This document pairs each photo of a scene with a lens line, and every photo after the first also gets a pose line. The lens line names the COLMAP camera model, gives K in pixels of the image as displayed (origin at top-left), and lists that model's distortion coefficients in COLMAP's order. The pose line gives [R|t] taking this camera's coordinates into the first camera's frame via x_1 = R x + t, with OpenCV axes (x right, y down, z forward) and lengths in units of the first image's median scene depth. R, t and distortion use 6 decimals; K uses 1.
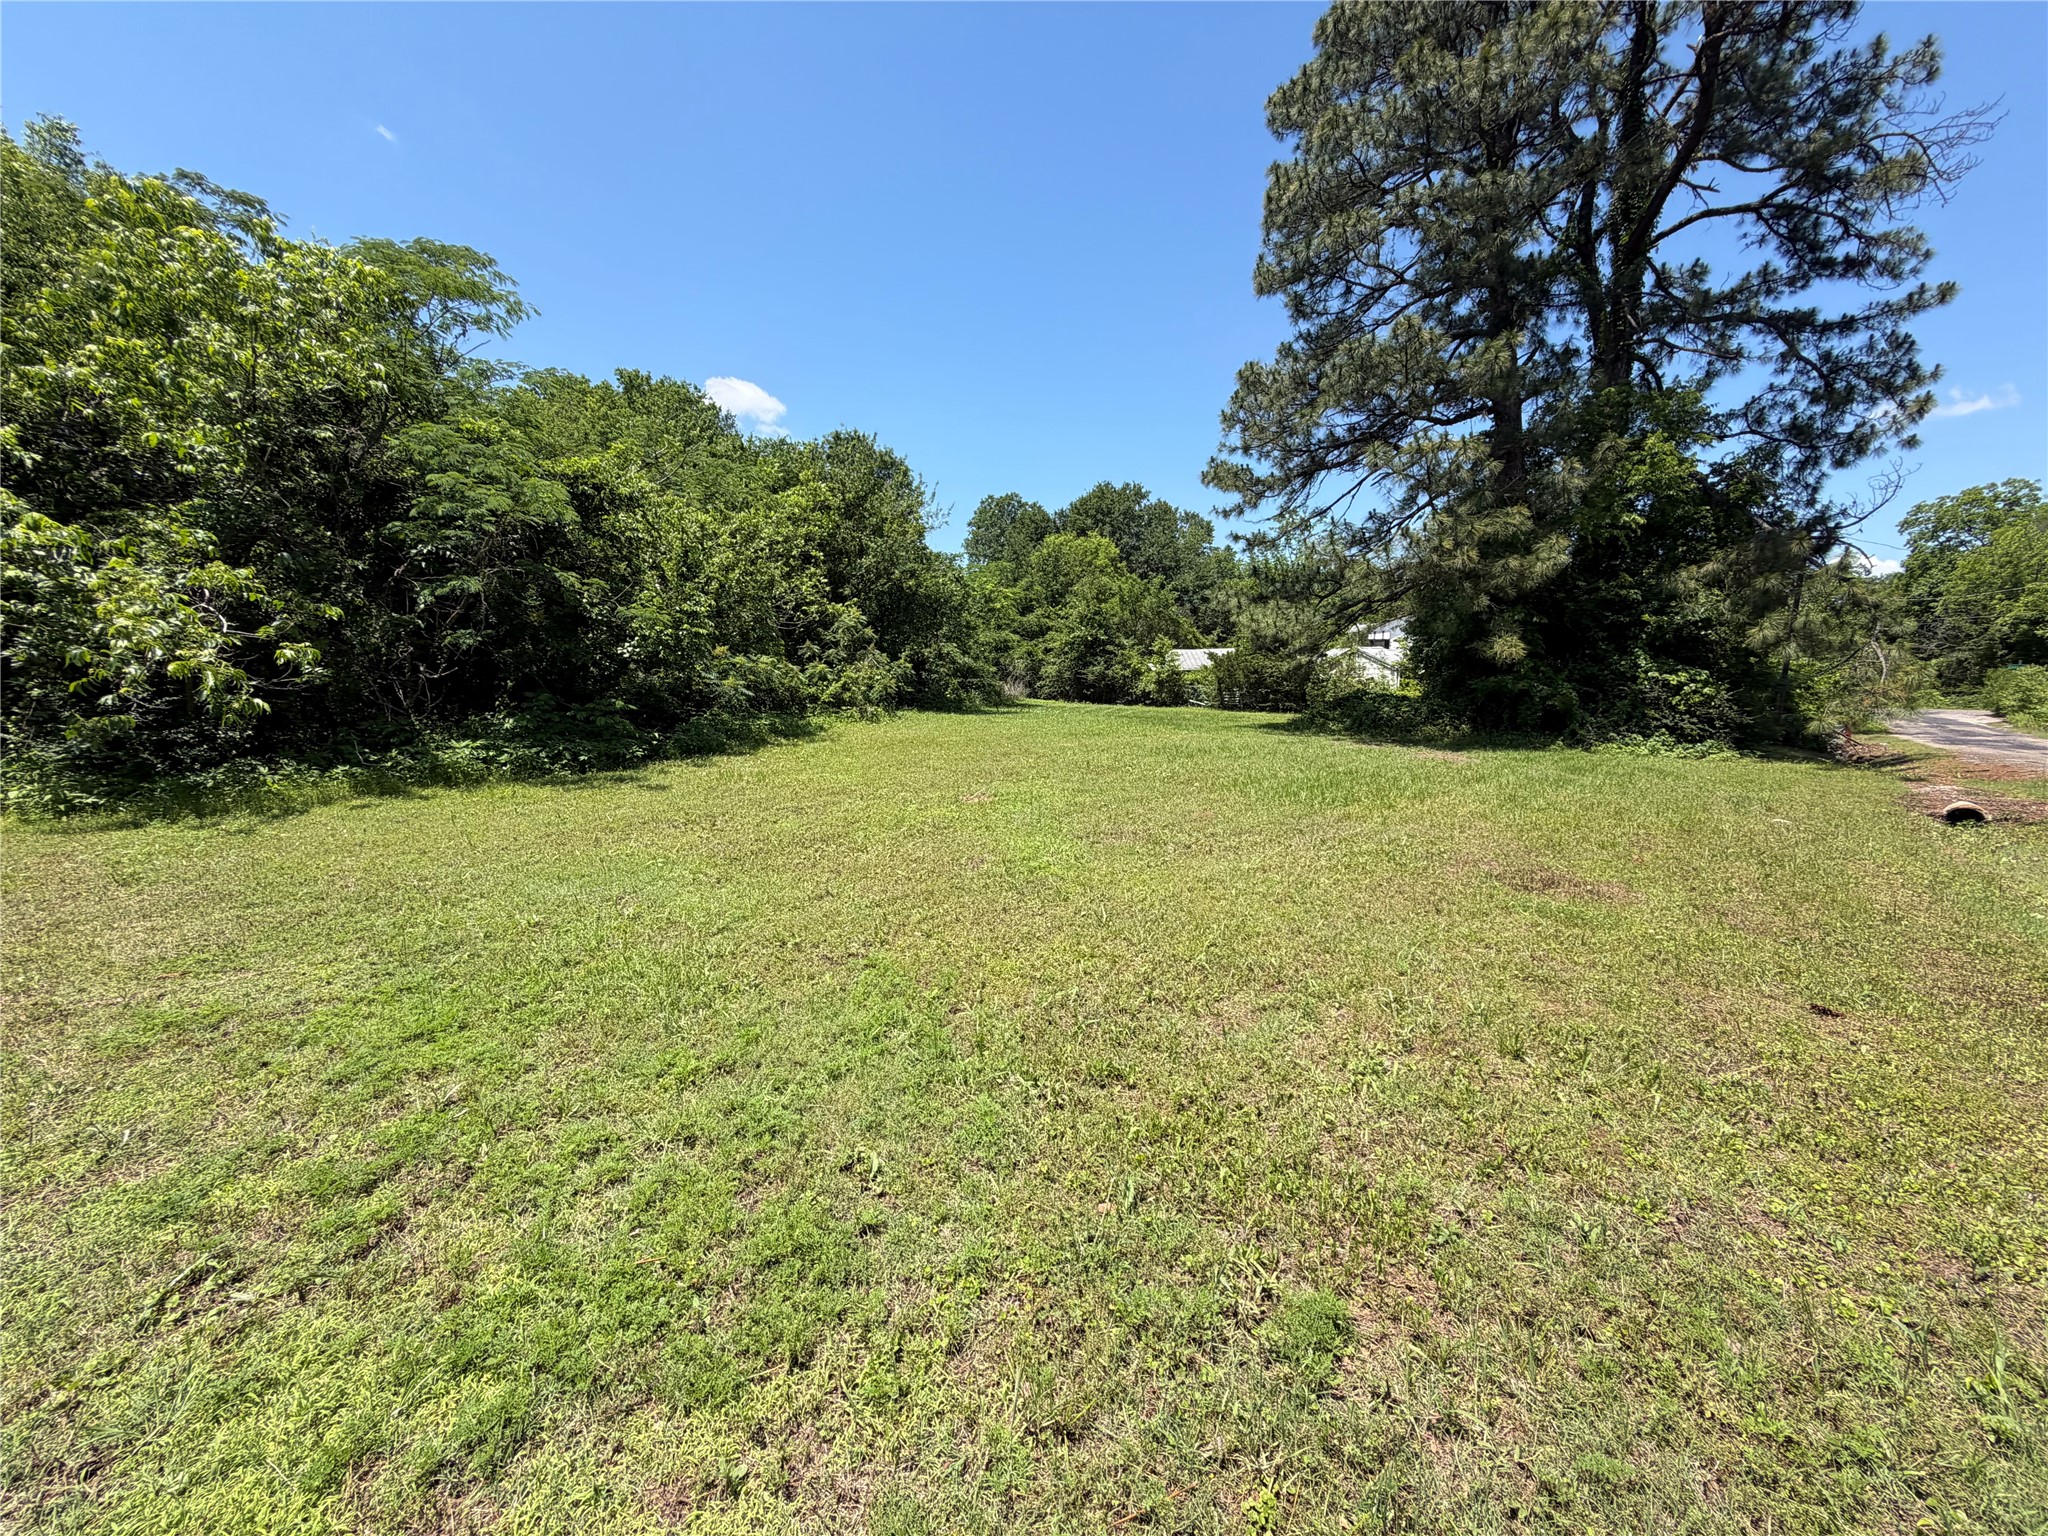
lens RADIAL K [[816.6, 0, 1020.5], [0, 816.6, 762.8], [0, 0, 1]] dist [-0.001129, 0.000247]
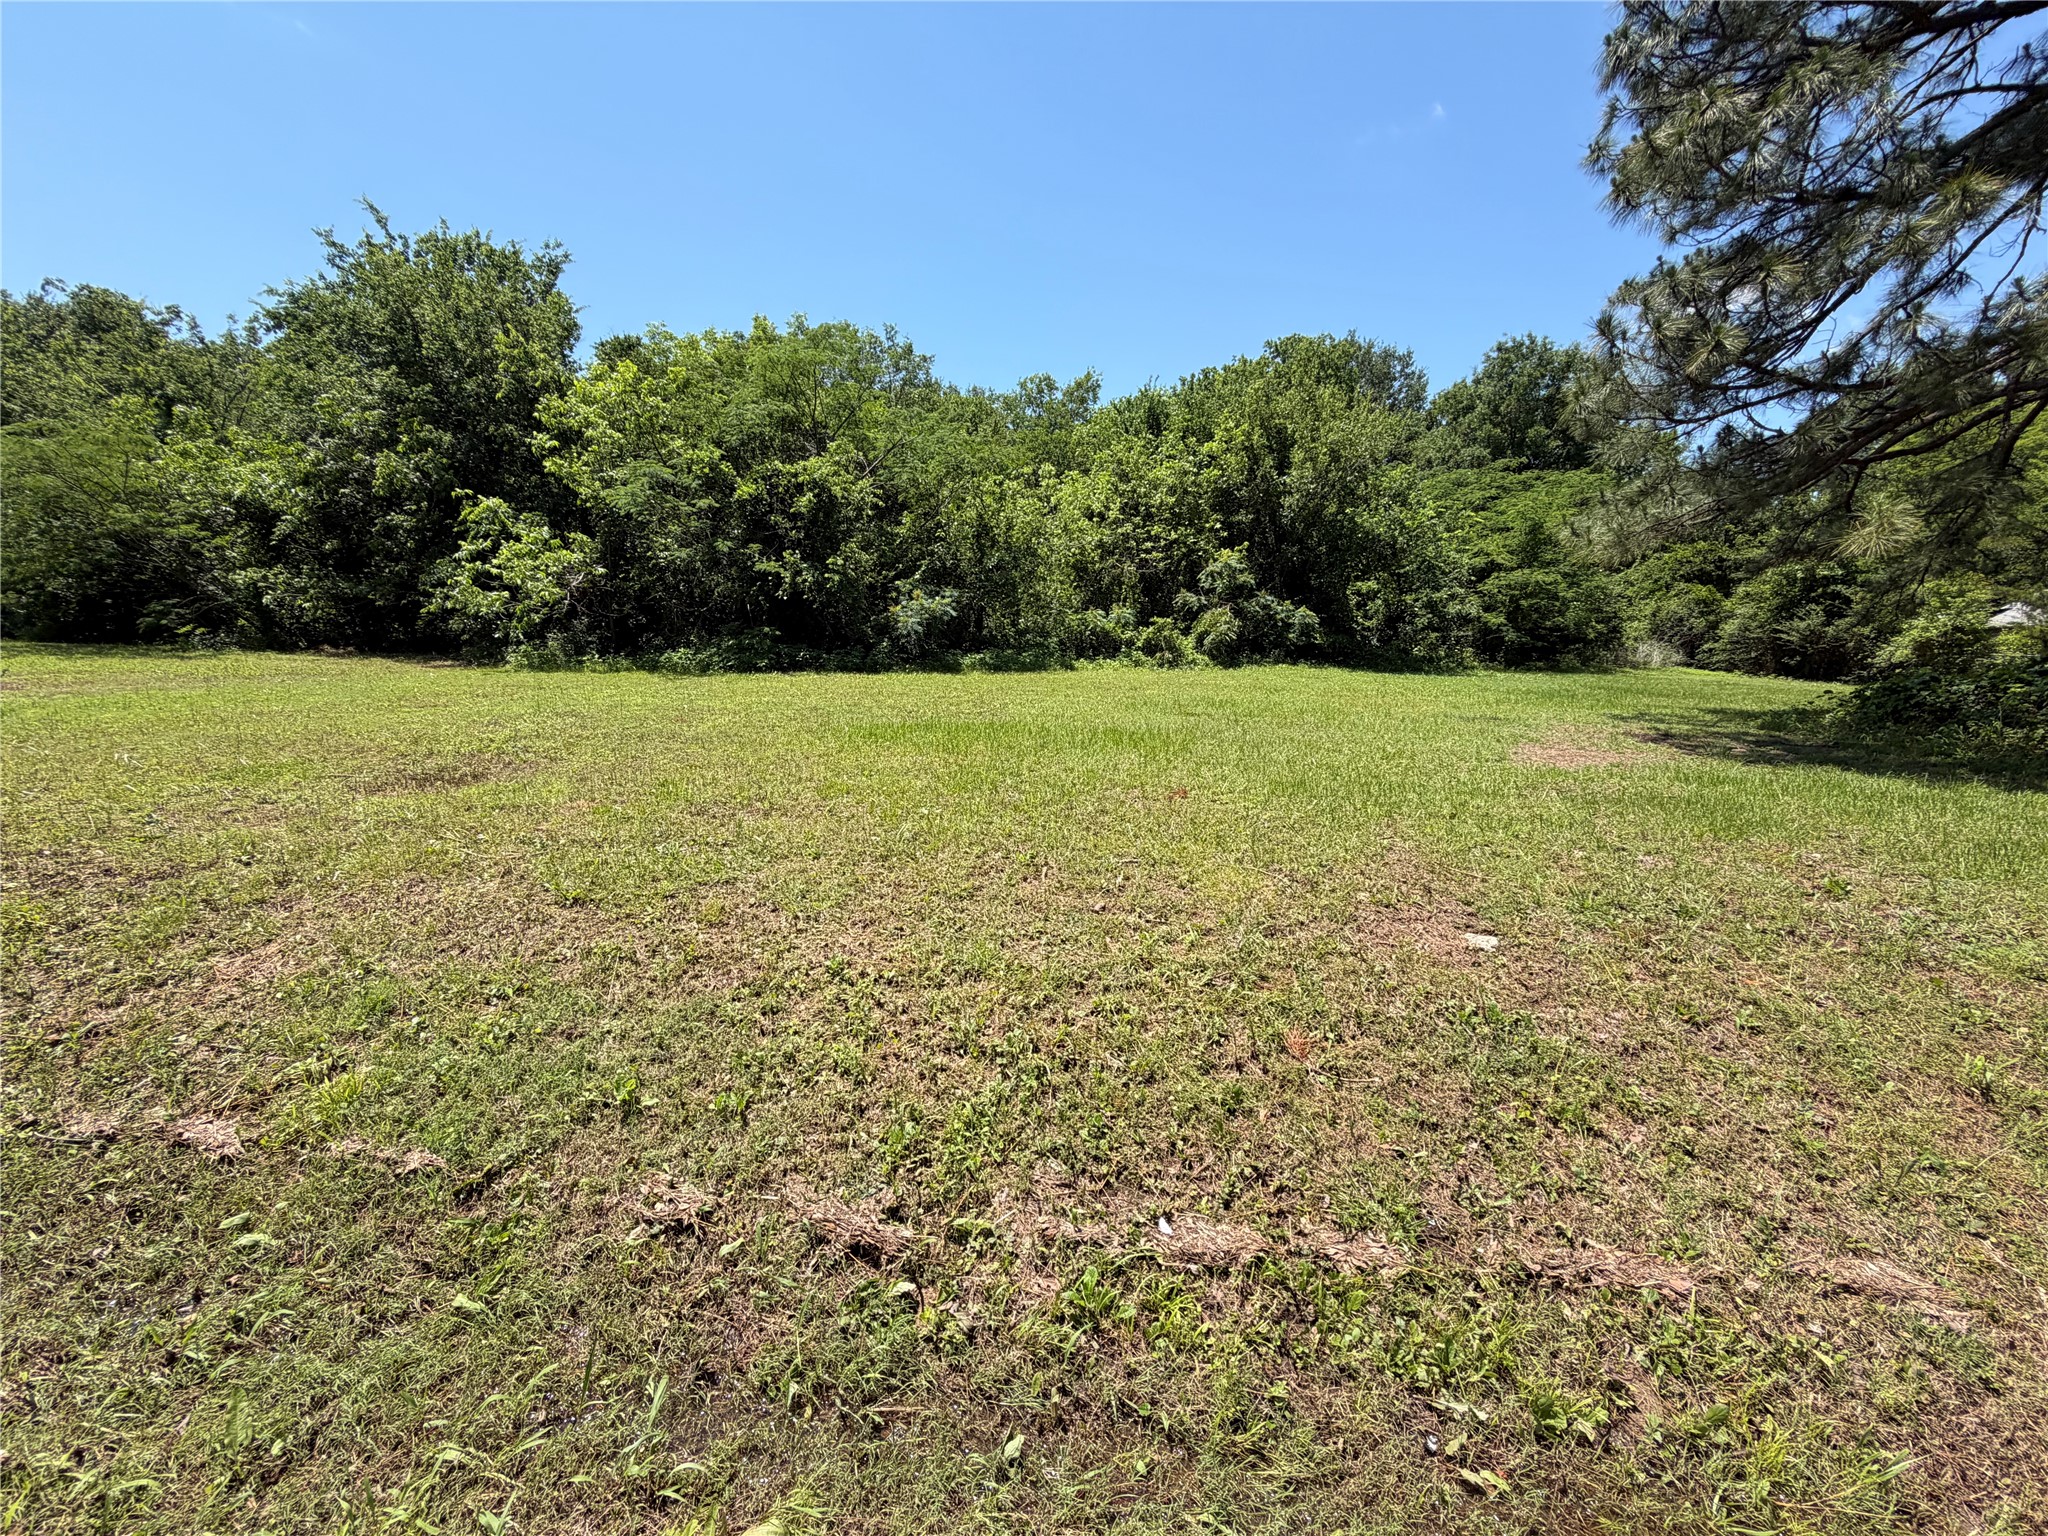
lens RADIAL K [[816.6, 0, 1019.6], [0, 816.6, 760.5], [0, 0, 1]] dist [-0.001129, 0.000247]
pose [[0.565419, 0.133092, -0.813995, 0.629158], [-0.103349, 0.990549, 0.090170, -0.012327], [0.818303, 0.033142, 0.573831, 0.345803]]
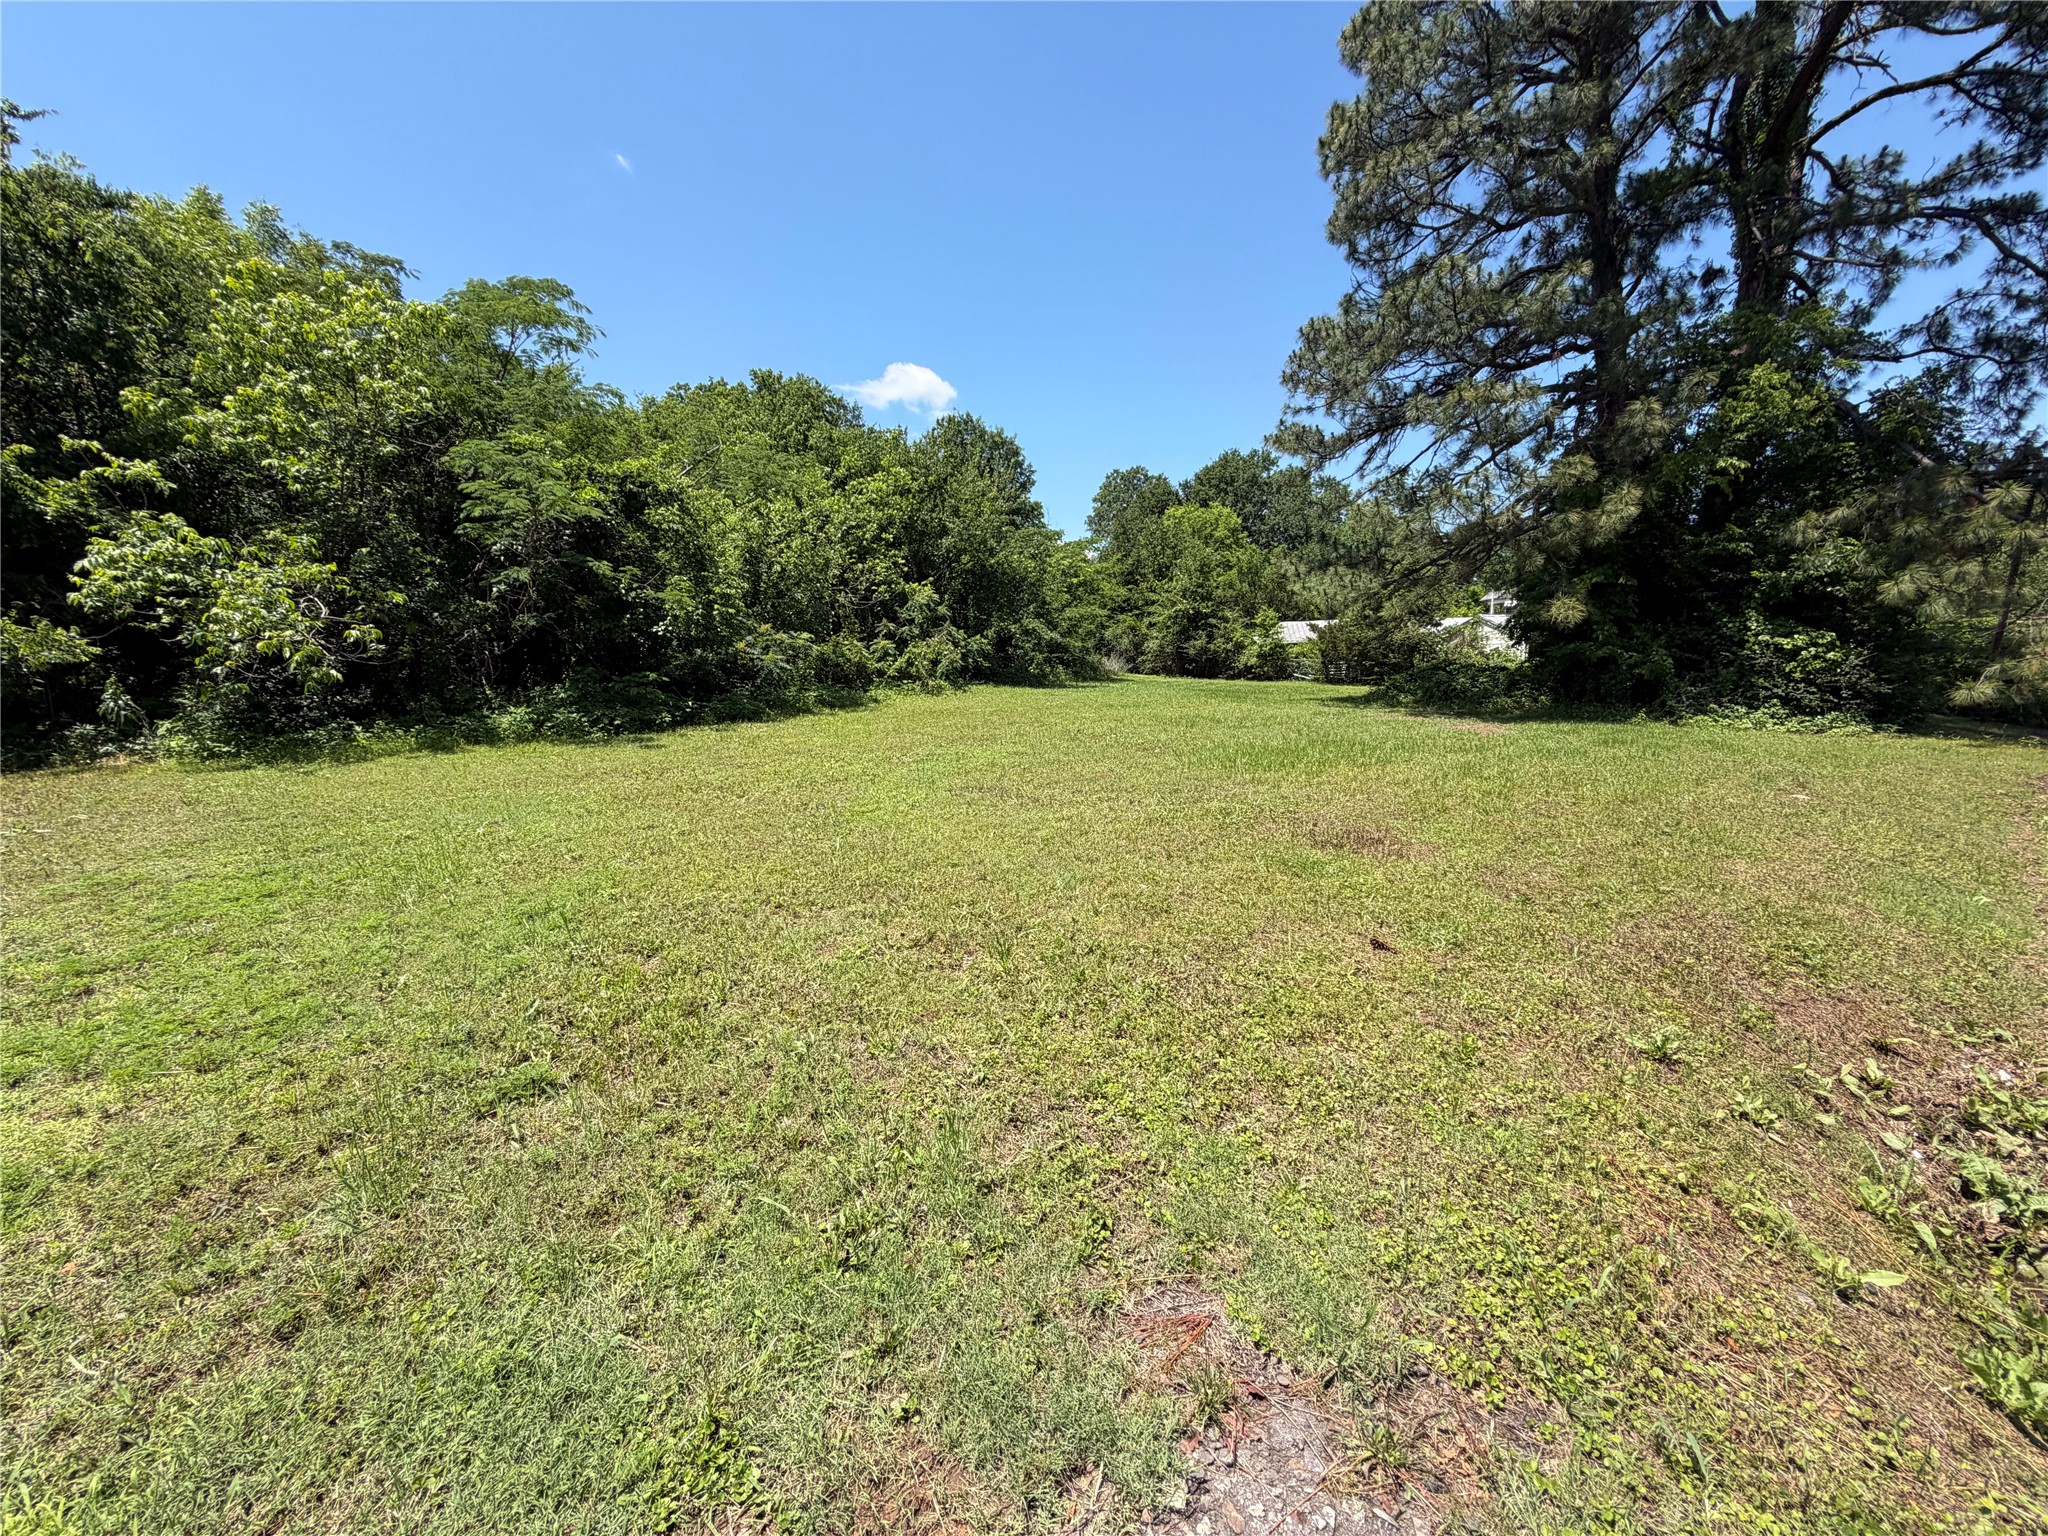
lens RADIAL K [[816.6, 0, 1020.1], [0, 816.6, 761.5], [0, 0, 1]] dist [-0.001129, 0.000247]
pose [[0.983252, 0.012083, -0.181850, 0.143800], [-0.007491, 0.999636, 0.025916, 0.009228], [0.182097, -0.024120, 0.982985, -0.020930]]
